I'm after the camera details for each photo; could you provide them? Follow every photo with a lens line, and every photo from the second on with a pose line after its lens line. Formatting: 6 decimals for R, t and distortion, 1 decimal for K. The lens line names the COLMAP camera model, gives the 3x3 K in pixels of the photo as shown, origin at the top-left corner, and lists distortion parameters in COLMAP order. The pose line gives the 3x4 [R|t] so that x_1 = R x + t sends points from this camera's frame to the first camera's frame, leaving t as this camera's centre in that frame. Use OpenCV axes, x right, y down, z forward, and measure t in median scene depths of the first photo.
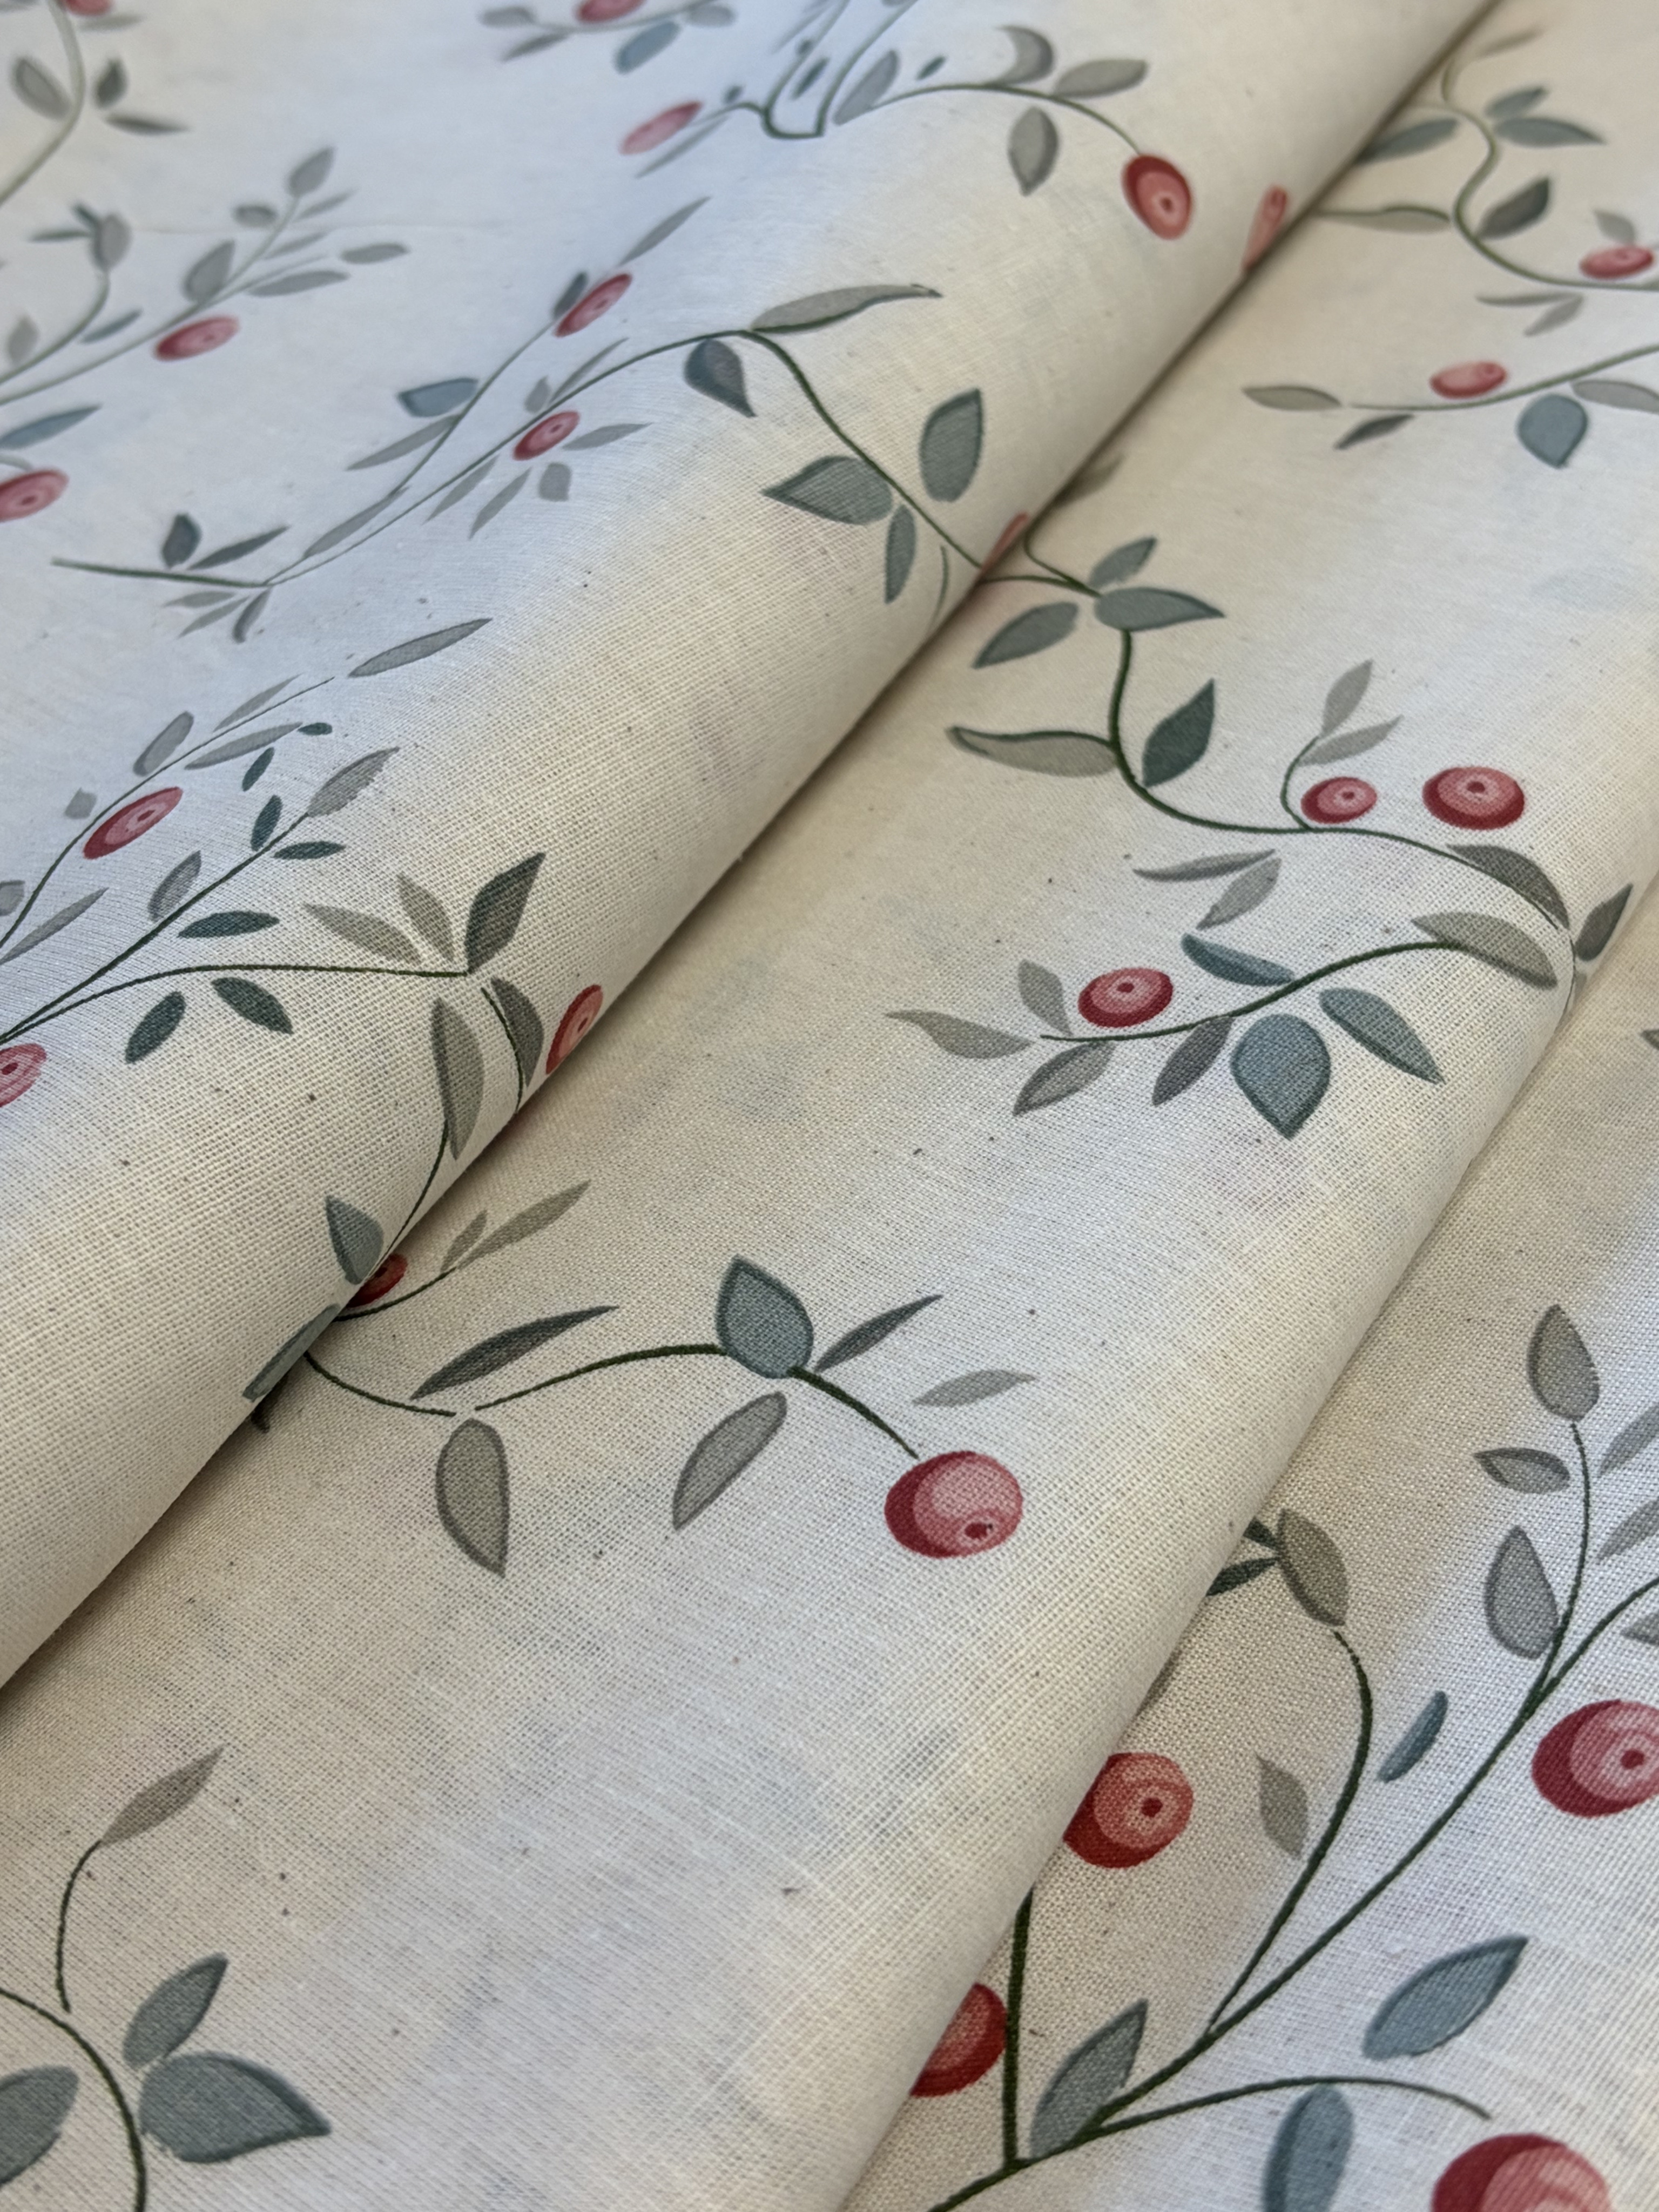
lens RADIAL K [[3137.2, 0, 833.3], [0, 3137.2, 1137.0], [0, 0, 1]] dist [0.253004, -1.178307]
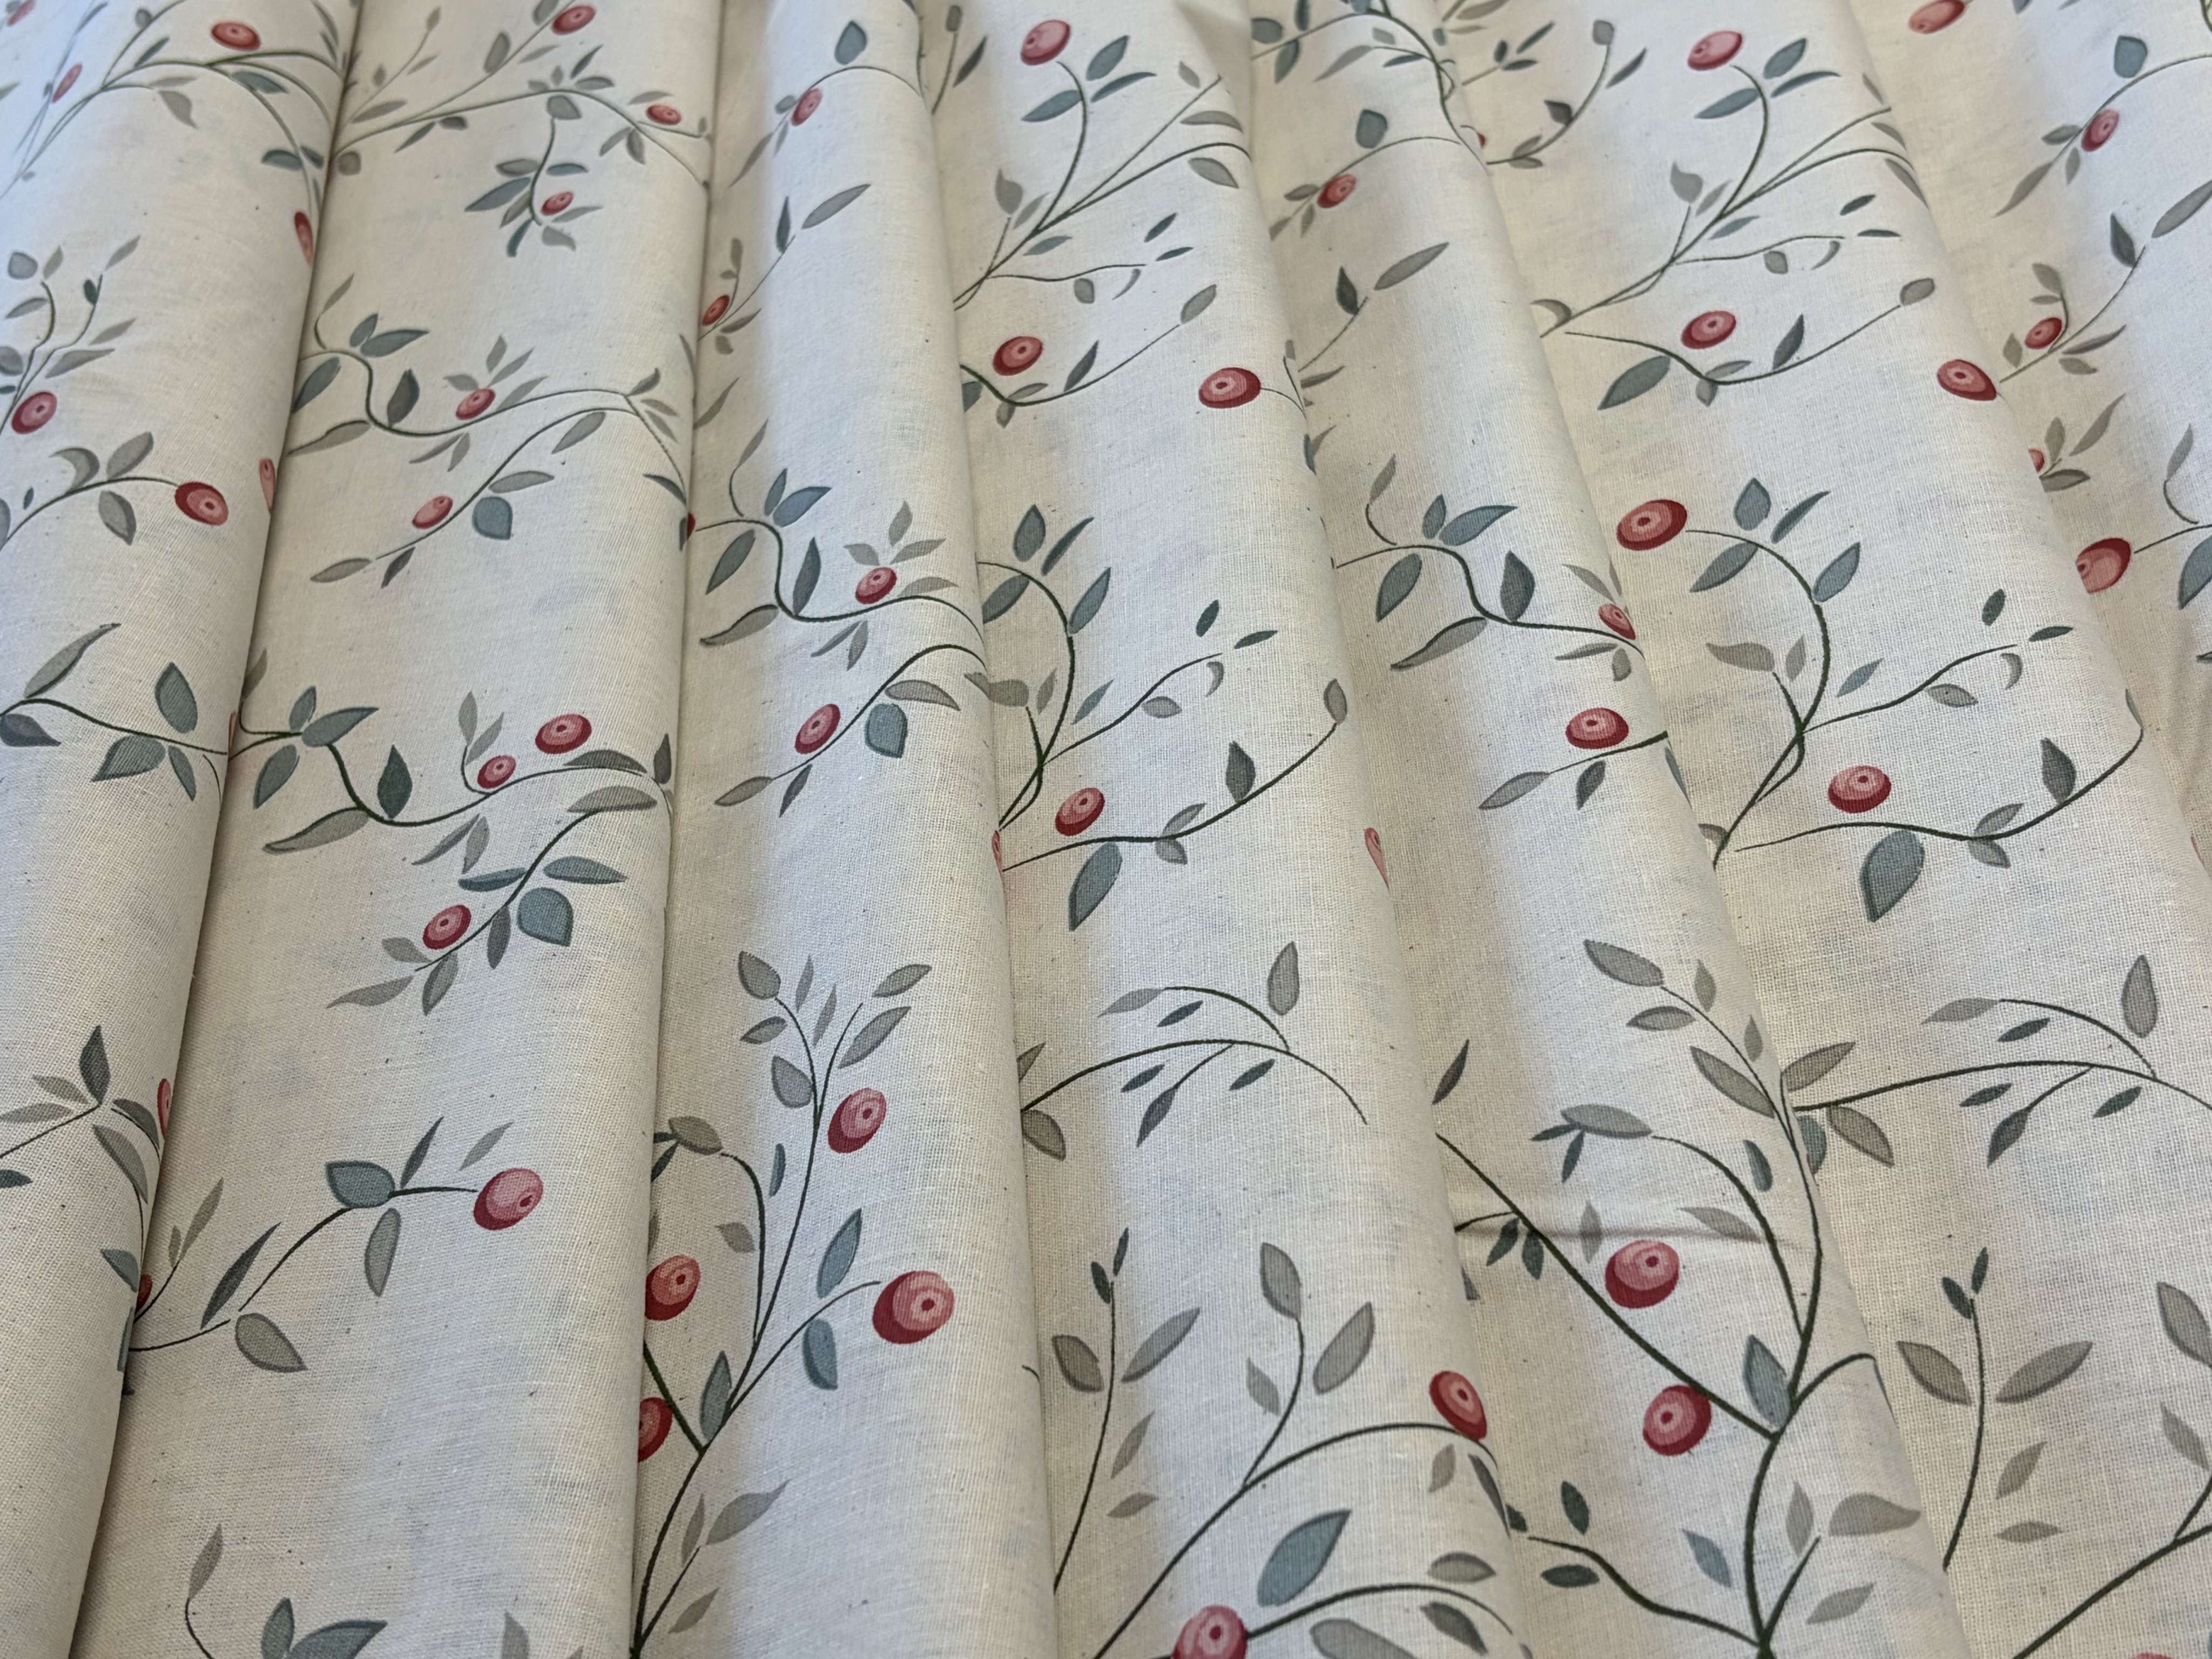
lens RADIAL K [[3137.2, 0, 1106.0], [0, 3137.2, 829.5], [0, 0, 1]] dist [0.253004, -1.178307]
pose [[0.817017, -0.490882, 0.302520, -0.118715], [0.511892, 0.858975, 0.011340, 0.080215], [-0.265424, 0.145592, 0.953076, -0.818403]]
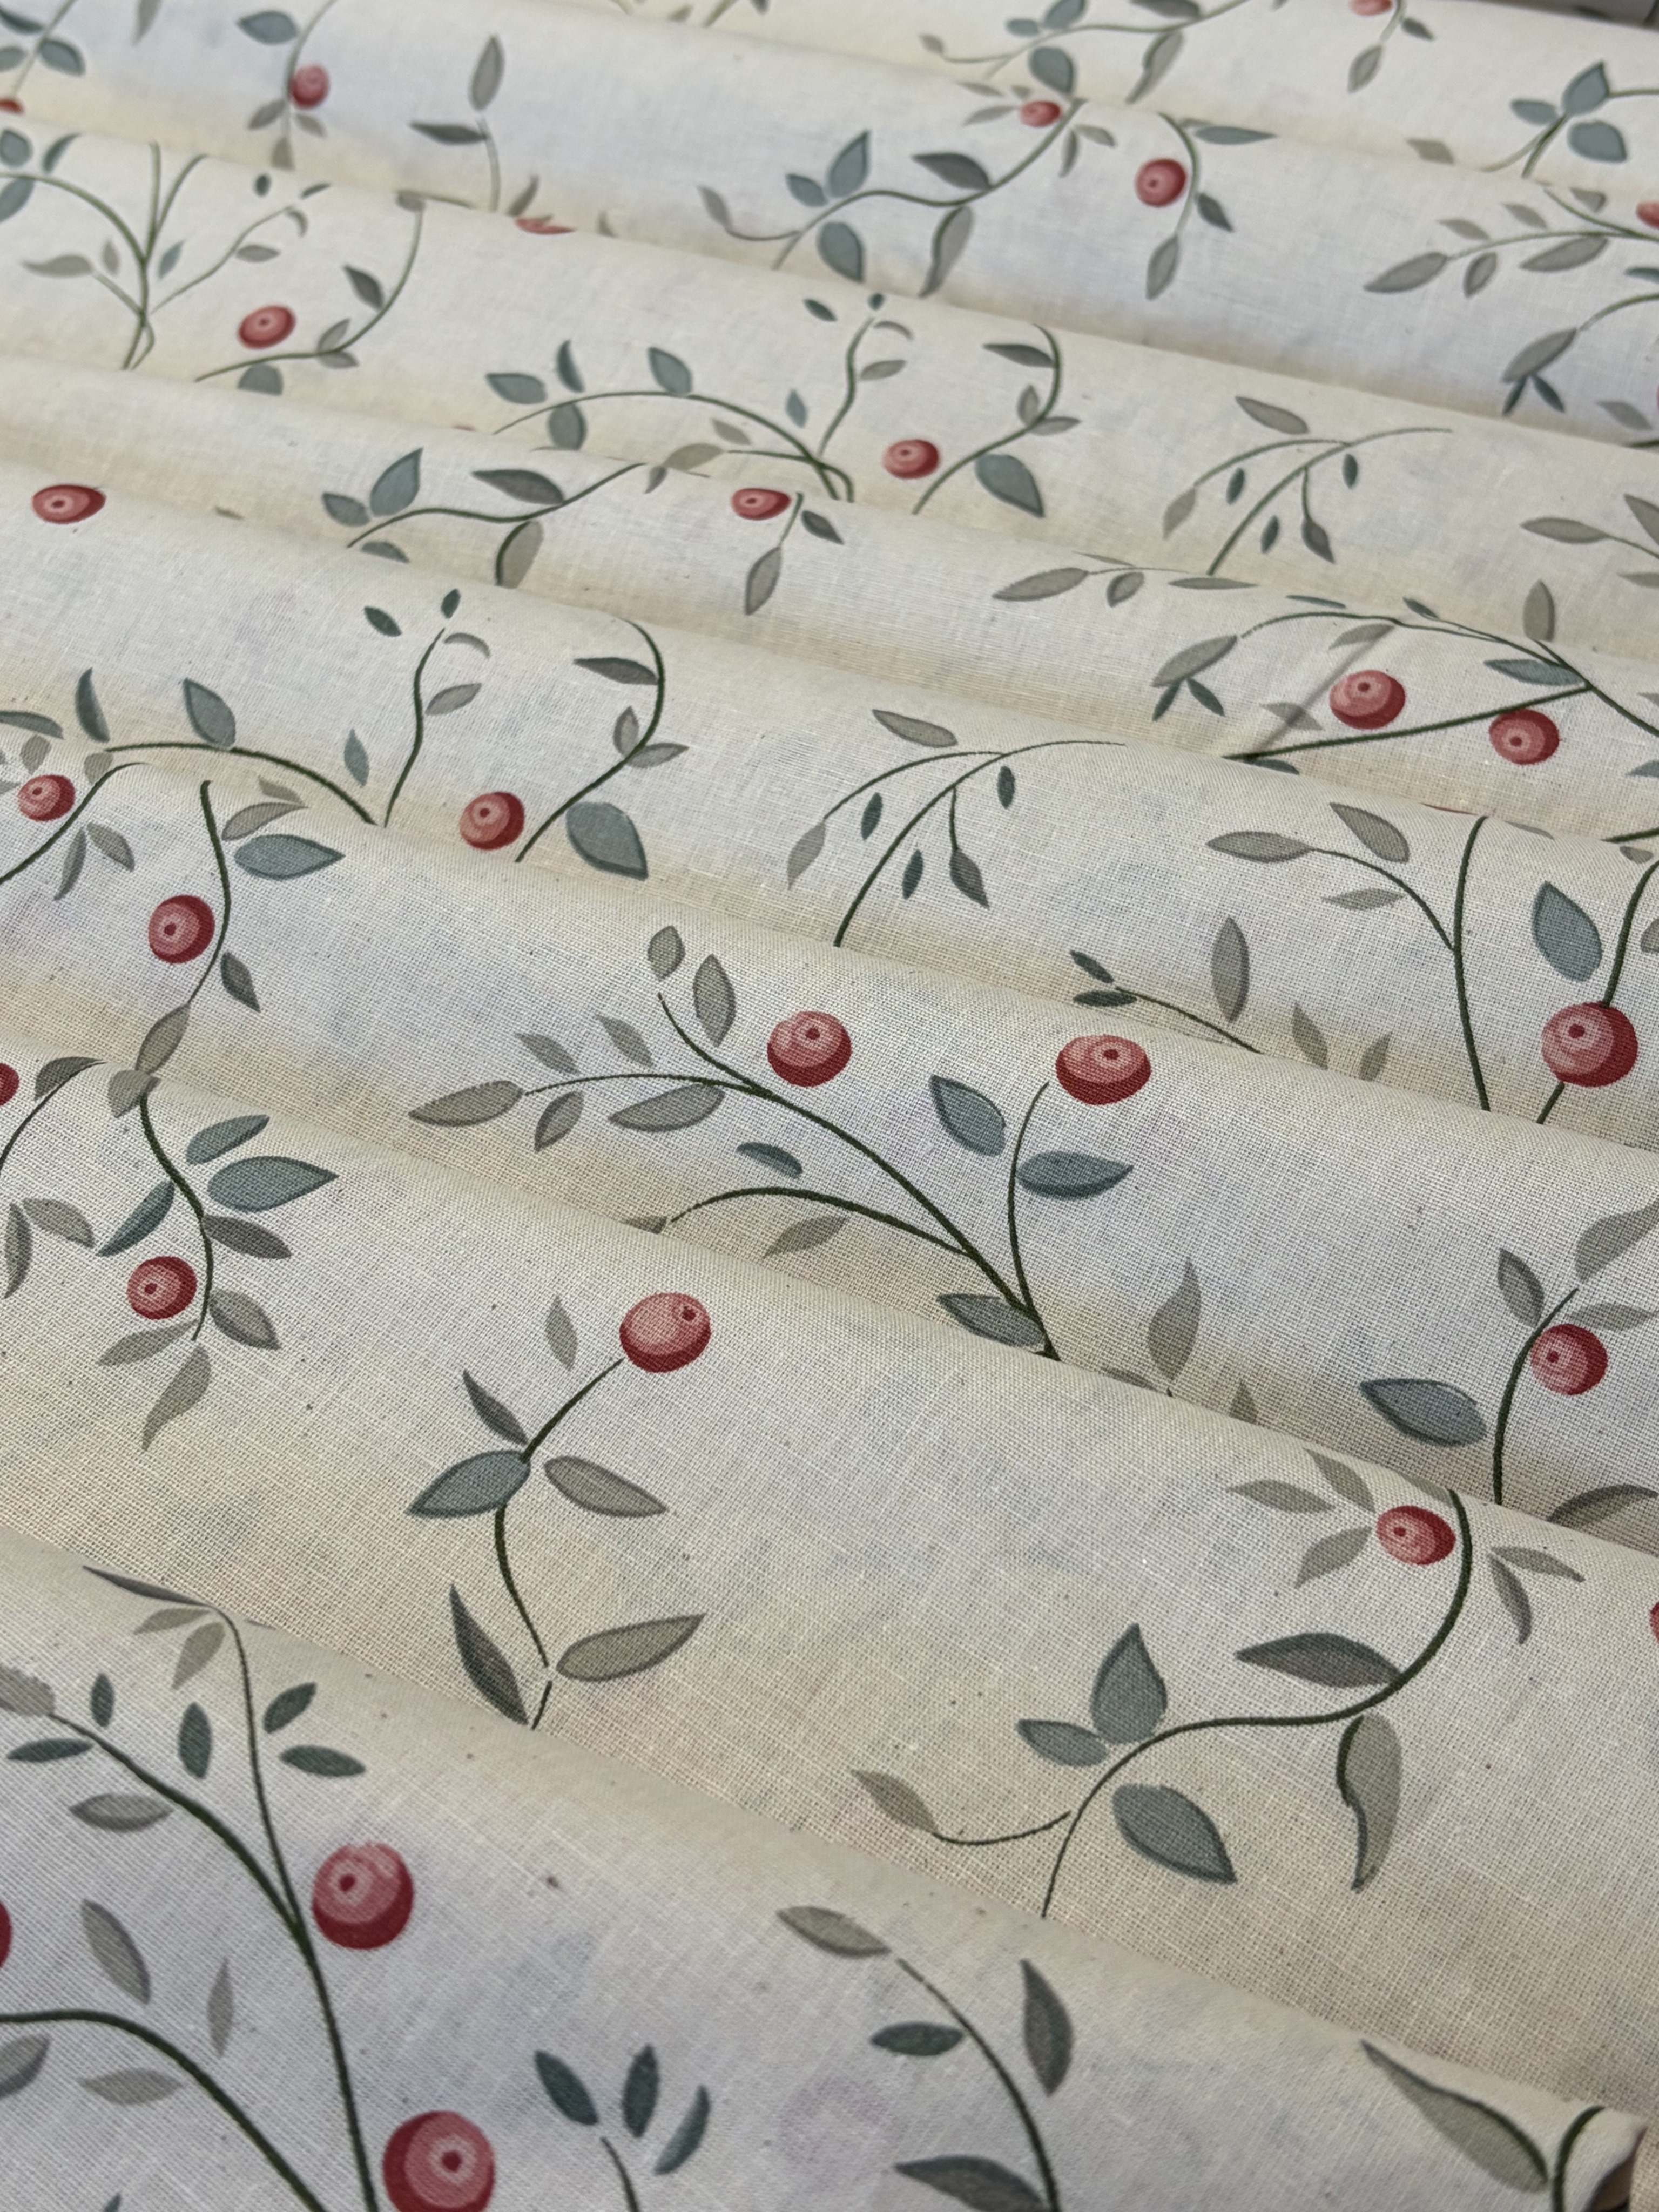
lens RADIAL K [[3137.2, 0, 833.3], [0, 3137.2, 1137.0], [0, 0, 1]] dist [0.253004, -1.178307]
pose [[-0.120195, -0.690841, 0.712946, -0.880968], [0.733182, 0.422415, 0.532926, -0.598334], [-0.669326, 0.586774, 0.455740, 0.185146]]
